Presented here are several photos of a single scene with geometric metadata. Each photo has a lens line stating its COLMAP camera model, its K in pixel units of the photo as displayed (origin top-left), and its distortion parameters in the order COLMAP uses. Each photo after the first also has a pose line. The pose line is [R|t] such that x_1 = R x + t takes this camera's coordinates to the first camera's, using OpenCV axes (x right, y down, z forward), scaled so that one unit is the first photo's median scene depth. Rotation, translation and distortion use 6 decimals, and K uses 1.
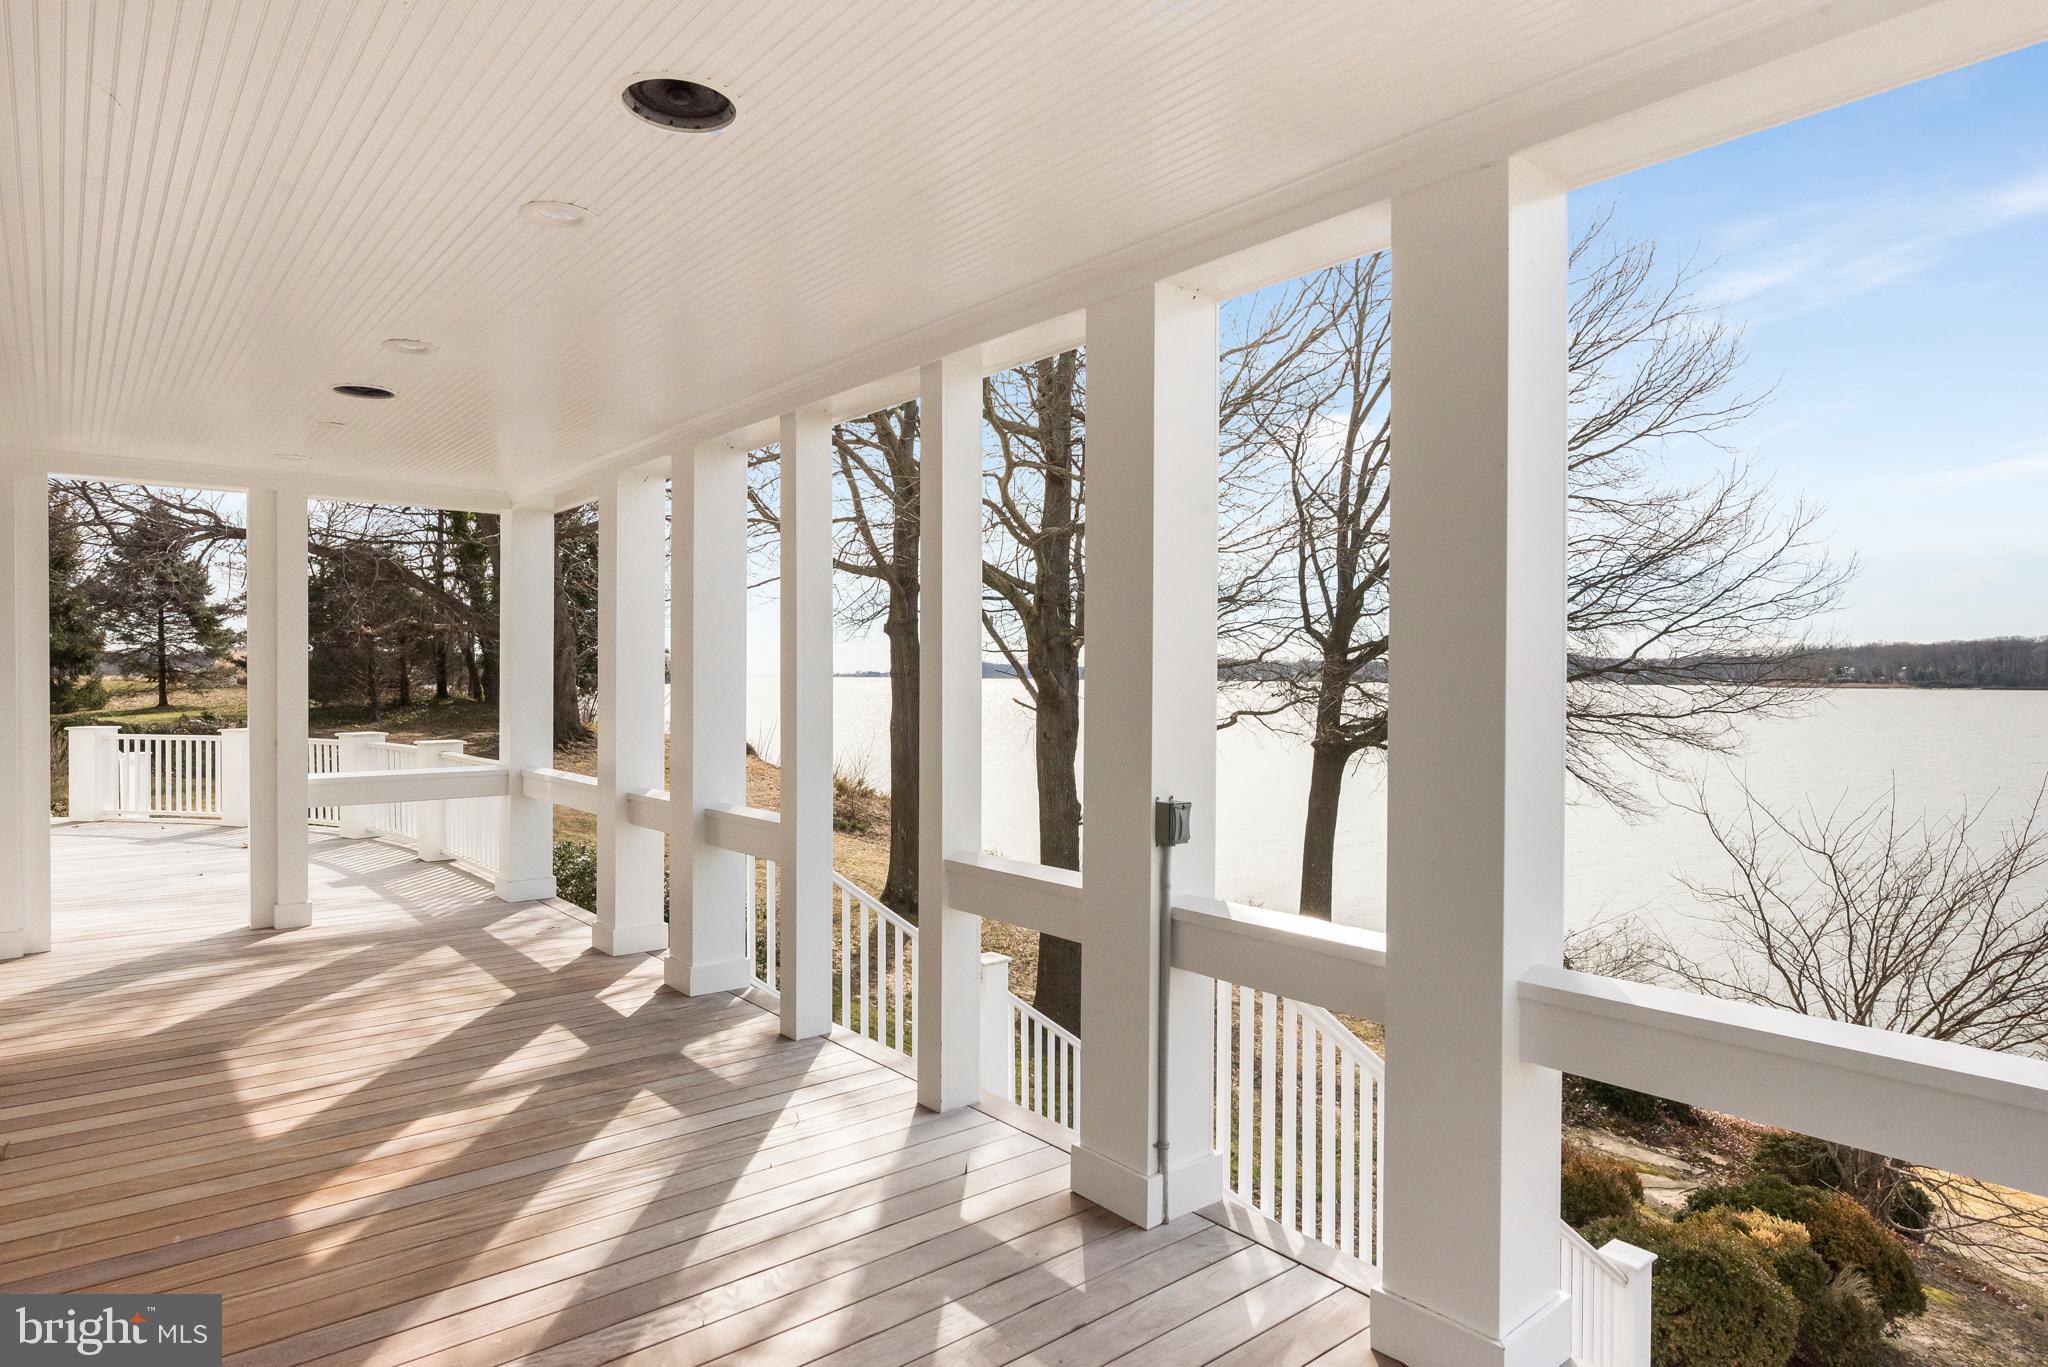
lens RADIAL K [[1154.3, 0, 1011.7], [0, 1154.3, 691.3], [0, 0, 1]] dist [0.002949, -0.001261]
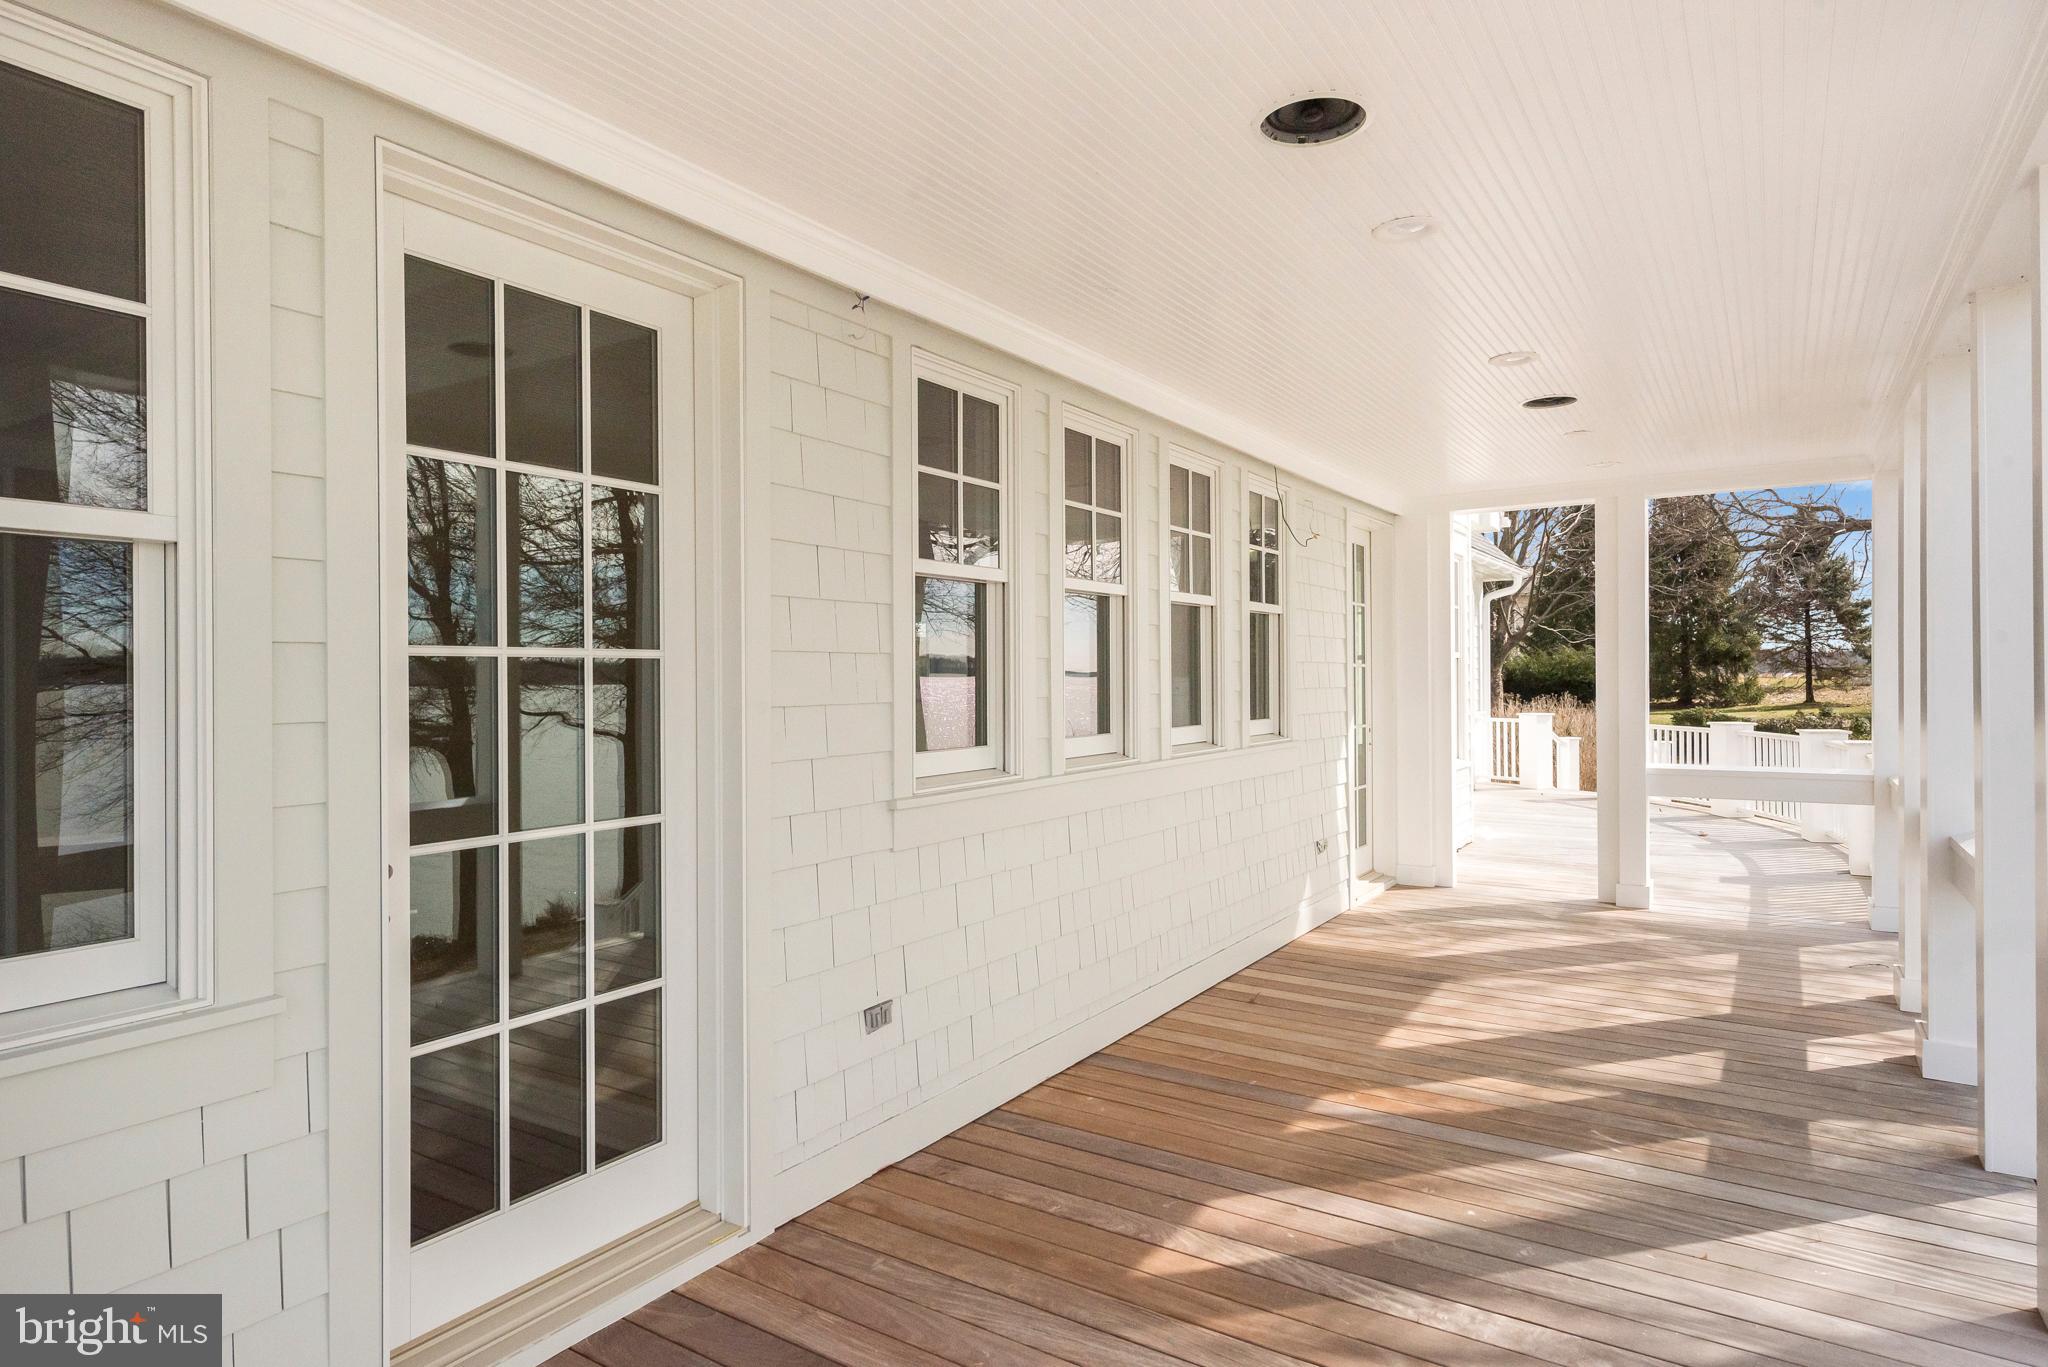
lens RADIAL K [[1154.3, 0, 1011.2], [0, 1154.3, 675.4], [0, 0, 1]] dist [0.002949, -0.001261]
pose [[0.295091, -0.005949, -0.955451, 0.351227], [-0.005323, 0.999955, -0.007870, 0.006362], [0.955454, 0.007408, 0.295046, 0.232452]]
